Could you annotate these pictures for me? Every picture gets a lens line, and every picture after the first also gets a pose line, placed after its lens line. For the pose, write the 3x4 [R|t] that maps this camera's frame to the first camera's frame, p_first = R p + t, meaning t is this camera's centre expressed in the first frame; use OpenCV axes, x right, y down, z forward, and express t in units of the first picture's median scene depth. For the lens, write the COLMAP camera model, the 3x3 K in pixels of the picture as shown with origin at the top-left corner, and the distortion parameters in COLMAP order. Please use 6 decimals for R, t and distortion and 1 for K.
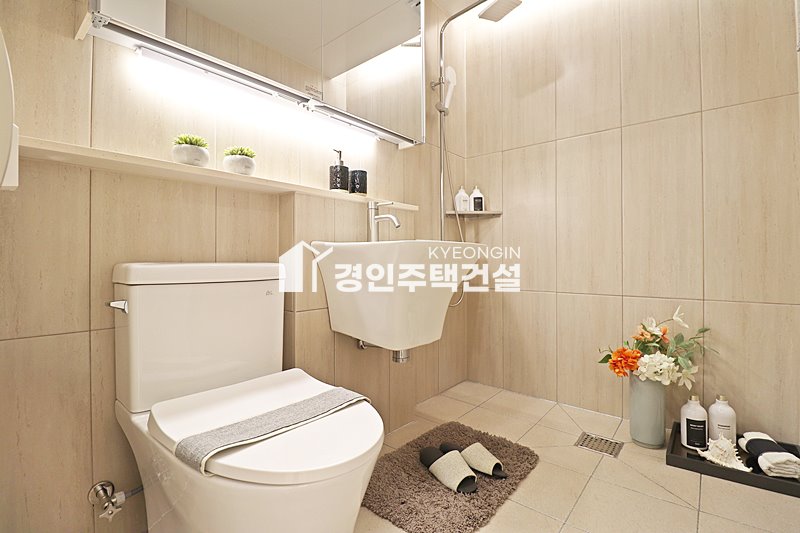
lens RADIAL K [[371.2, 0, 398.7], [0, 371.2, 258.0], [0, 0, 1]] dist [0.001050, -0.013963]
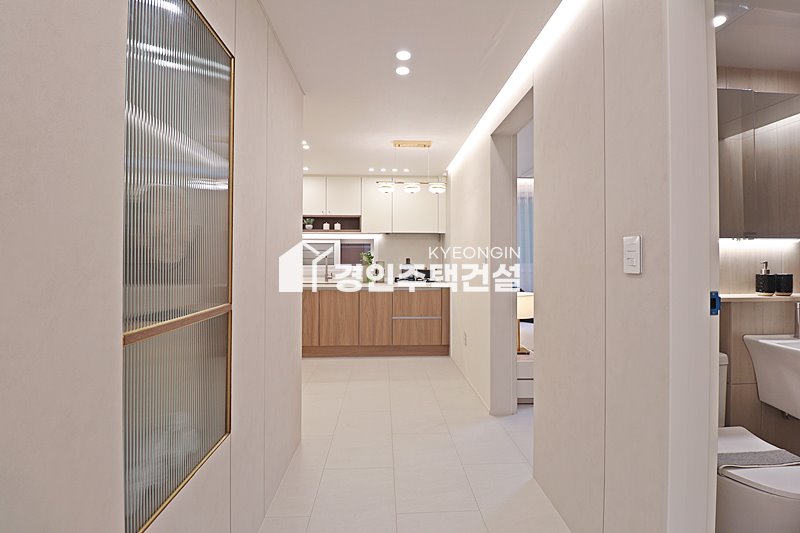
lens RADIAL K [[375.1, 0, 397.3], [0, 375.1, 258.0], [0, 0, 1]] dist [0.002230, -0.015161]
pose [[0.682760, -0.004531, -0.730628, -0.106075], [0.004199, 0.999989, -0.002277, -0.348566], [0.730630, -0.001514, 0.682772, -0.935232]]
